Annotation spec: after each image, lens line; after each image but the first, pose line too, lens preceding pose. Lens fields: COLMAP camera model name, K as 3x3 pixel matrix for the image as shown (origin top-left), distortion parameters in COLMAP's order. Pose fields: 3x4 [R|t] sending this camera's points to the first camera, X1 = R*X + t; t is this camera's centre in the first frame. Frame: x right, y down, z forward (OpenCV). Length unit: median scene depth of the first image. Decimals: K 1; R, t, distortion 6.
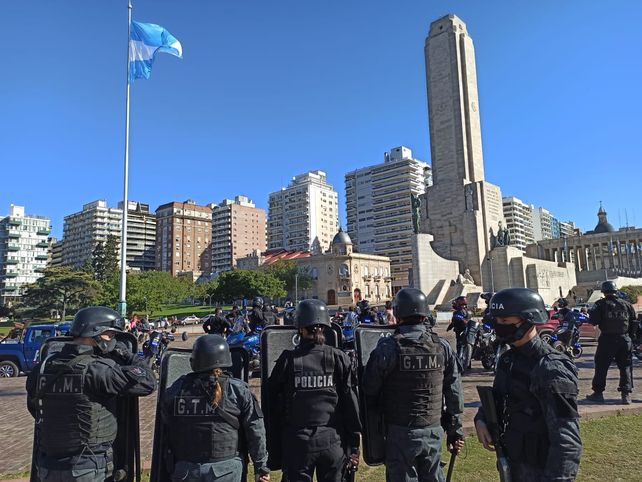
lens RADIAL K [[513.9, 0, 299.7], [0, 513.9, 238.9], [0, 0, 1]] dist [0.101626, -0.011064]
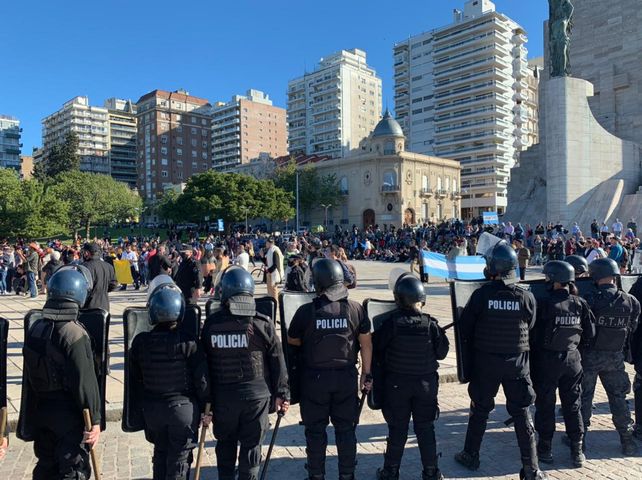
lens RADIAL K [[504.5, 0, 321.0], [0, 504.5, 240.0], [0, 0, 1]] dist [0.000350, -0.000031]
pose [[0.999200, 0.017685, -0.035872, 0.020348], [-0.012492, 0.990055, 0.140128, 0.040560], [0.037993, -0.139568, 0.989483, 0.306033]]
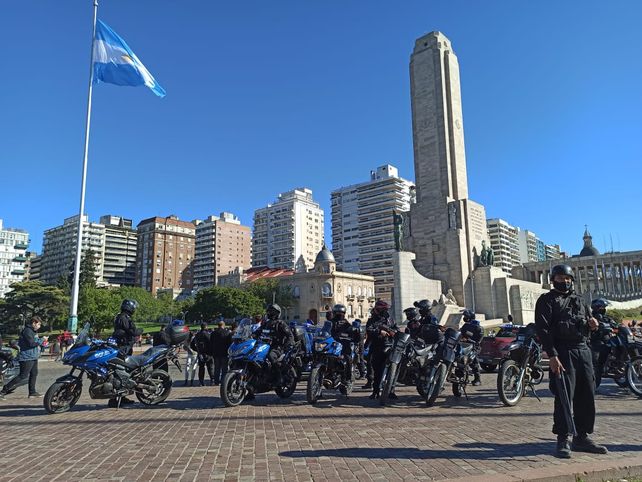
lens RADIAL K [[513.5, 0, 302.0], [0, 513.5, 242.5], [0, 0, 1]] dist [0.093838, 0.002155]
pose [[0.999624, 0.018249, 0.020473, 0.014676], [-0.017567, 0.999301, -0.032989, 0.004733], [-0.021061, 0.032617, 0.999246, 0.021705]]
